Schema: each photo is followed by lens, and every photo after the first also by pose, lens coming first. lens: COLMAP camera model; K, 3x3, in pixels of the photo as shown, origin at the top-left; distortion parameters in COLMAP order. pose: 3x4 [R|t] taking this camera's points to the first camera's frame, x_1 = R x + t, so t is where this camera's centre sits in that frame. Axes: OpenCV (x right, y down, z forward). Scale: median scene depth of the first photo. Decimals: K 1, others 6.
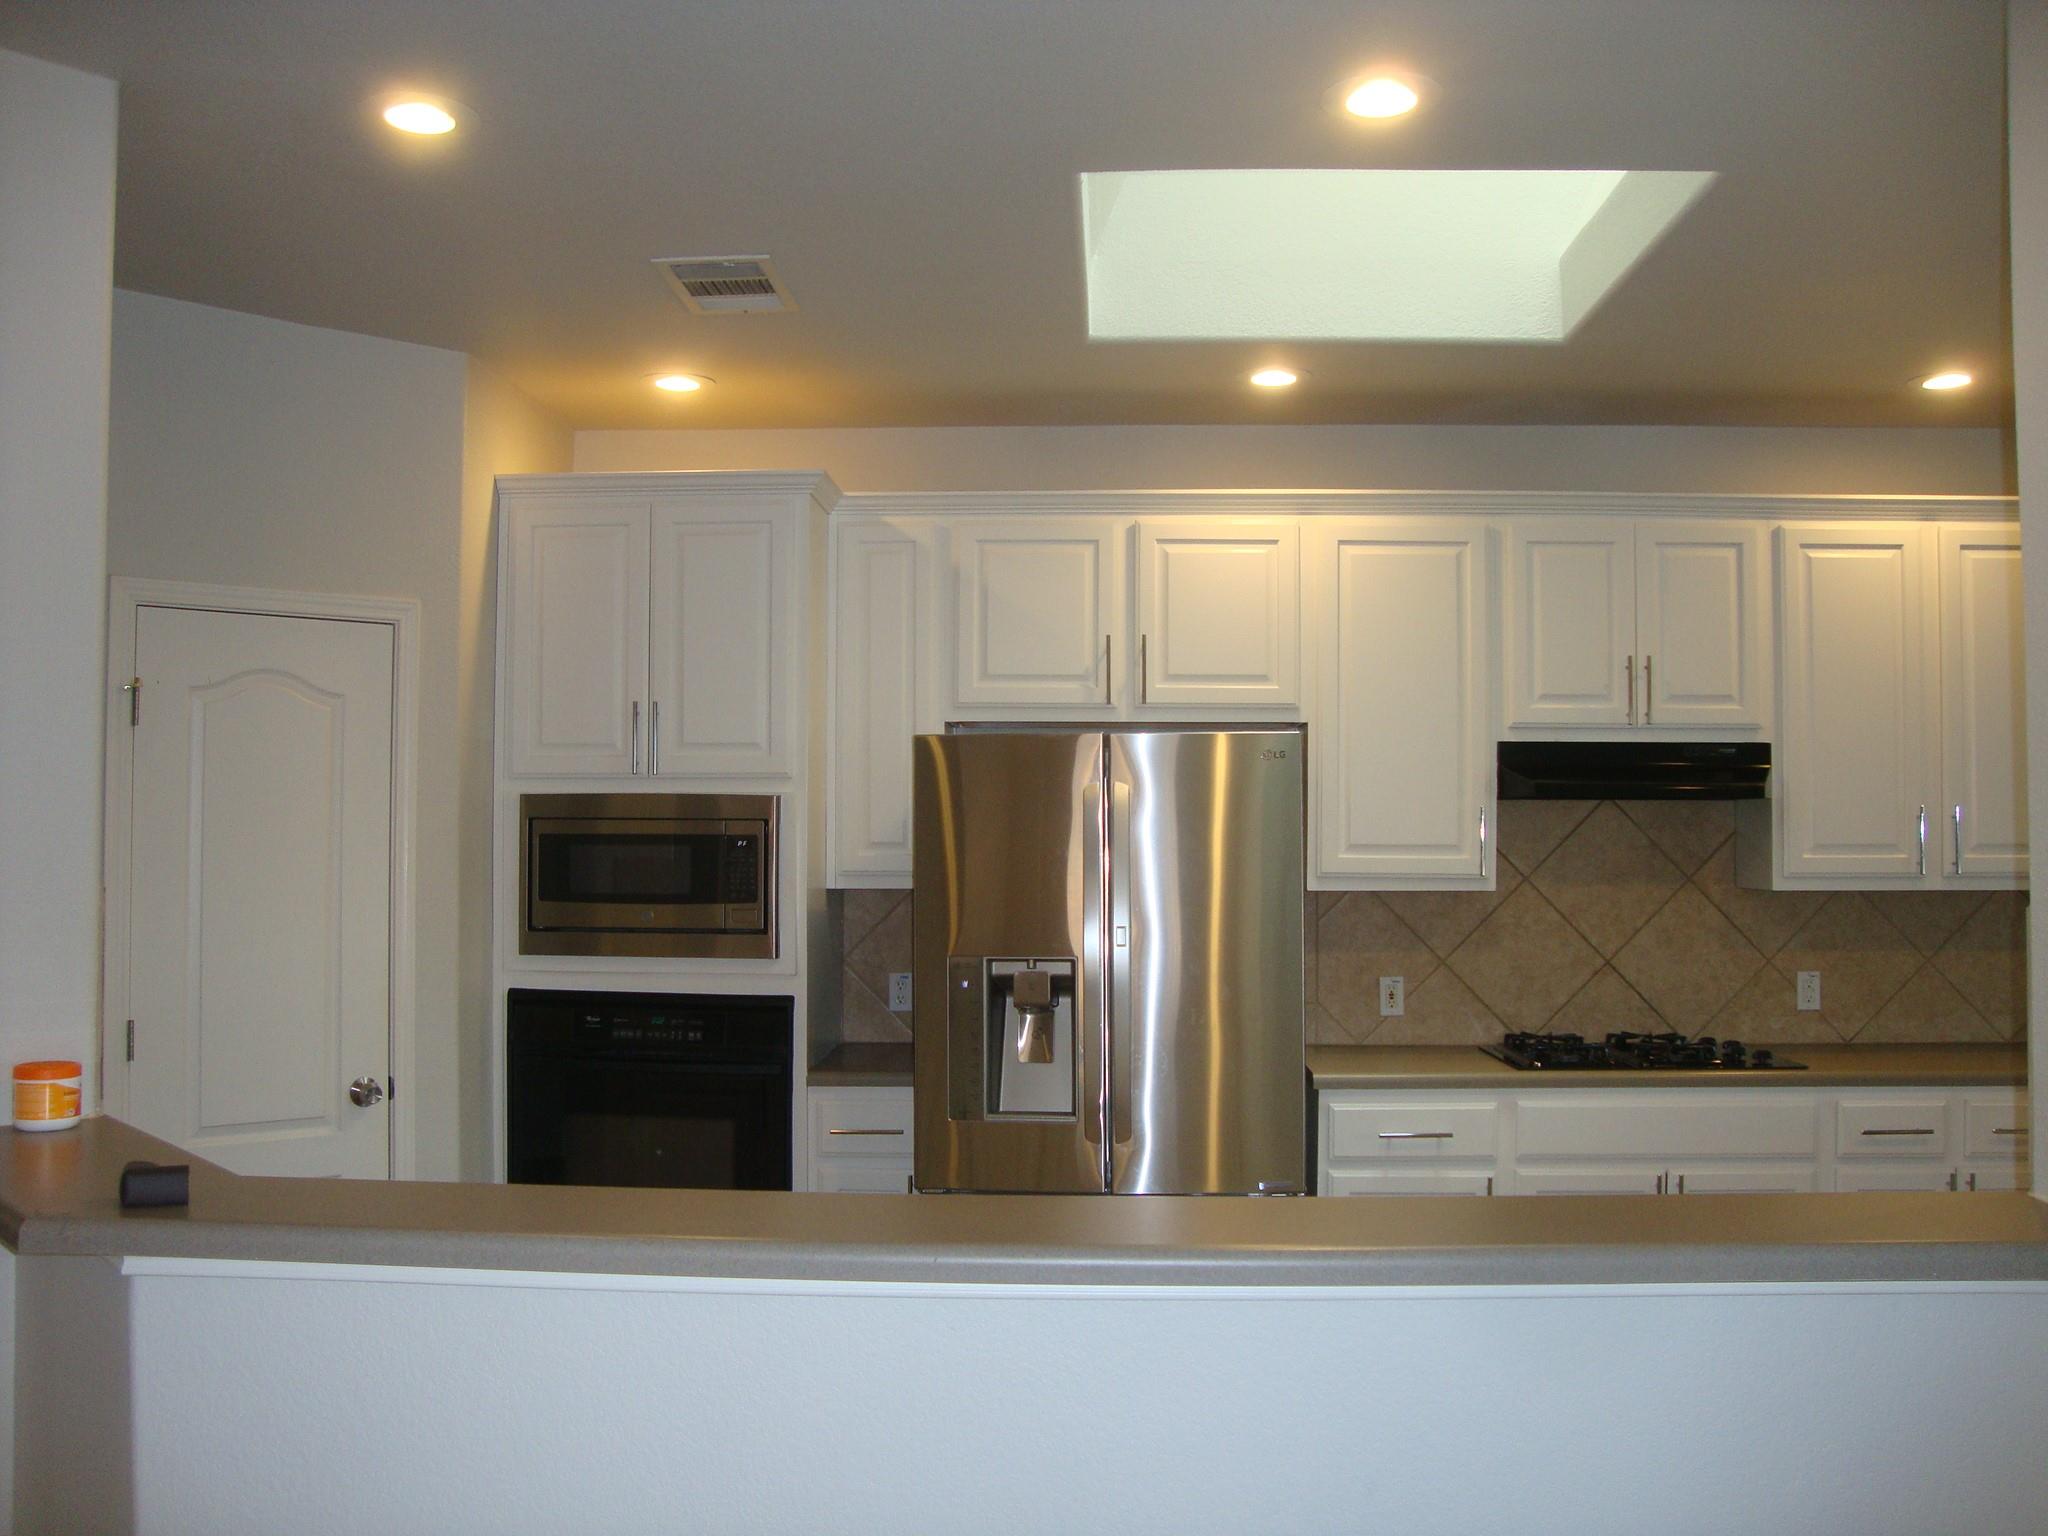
lens RADIAL K [[1853.3, 0, 1024.0], [0, 1853.3, 768.0], [0, 0, 1]] dist [-0.197337, 0.232296]
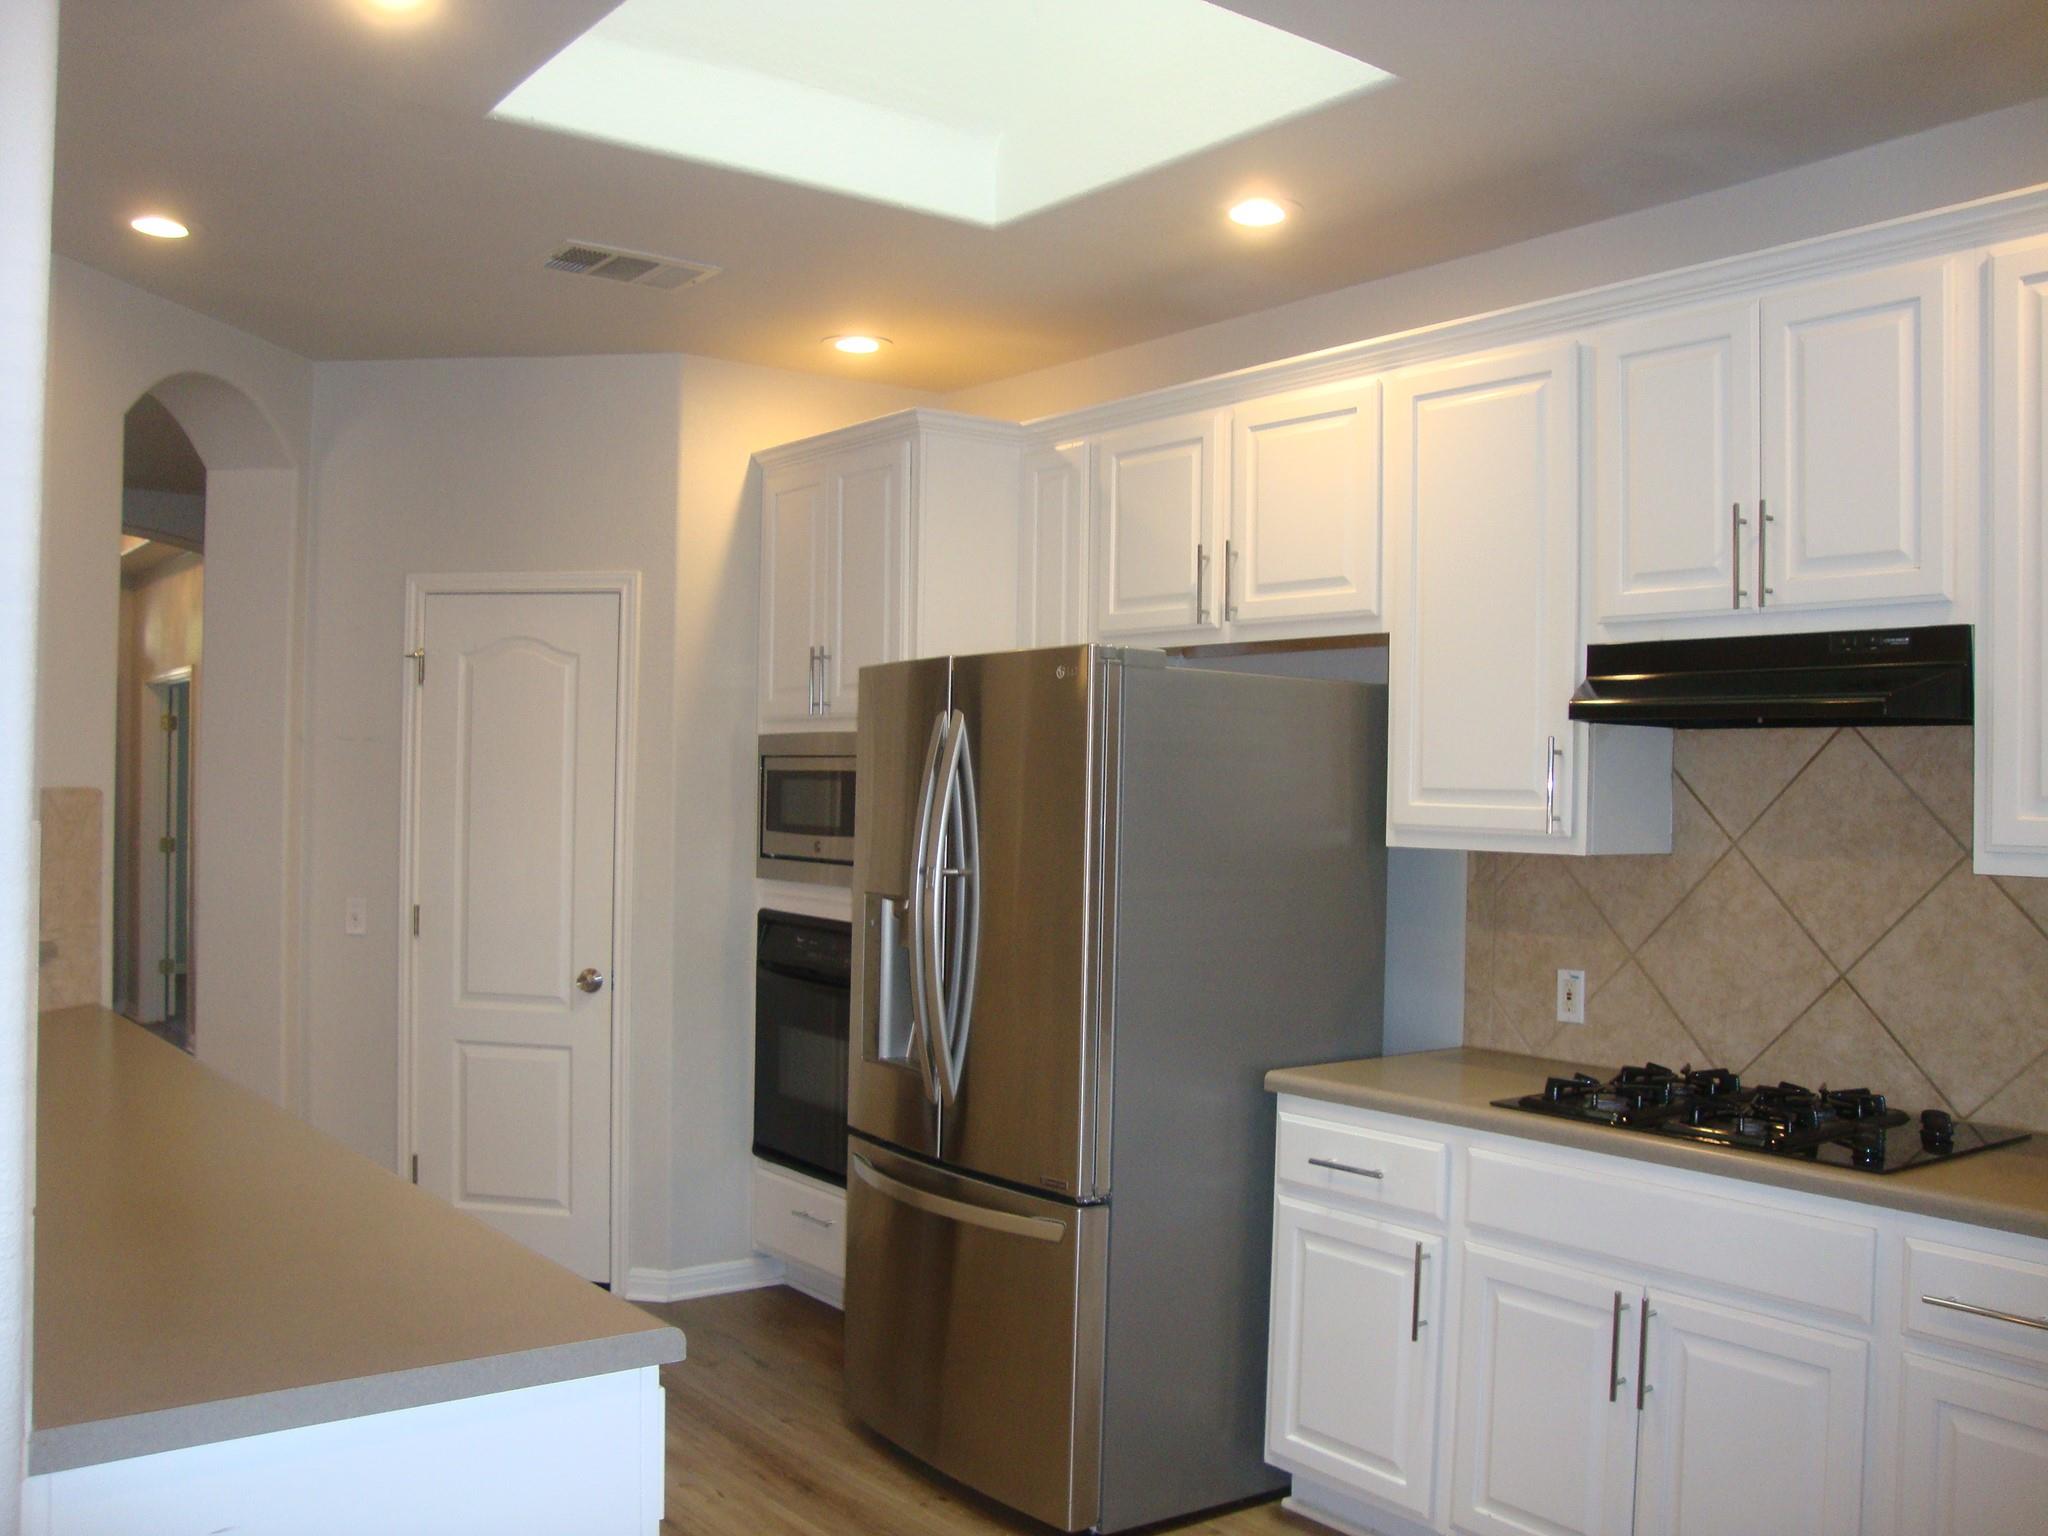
lens RADIAL K [[1853.3, 0, 1024.0], [0, 1853.3, 768.0], [0, 0, 1]] dist [-0.197337, 0.232296]
pose [[0.637111, 0.000356, -0.770772, 0.655250], [0.009705, 0.999917, 0.008483, 0.024724], [0.770711, -0.012885, 0.637055, 0.378667]]
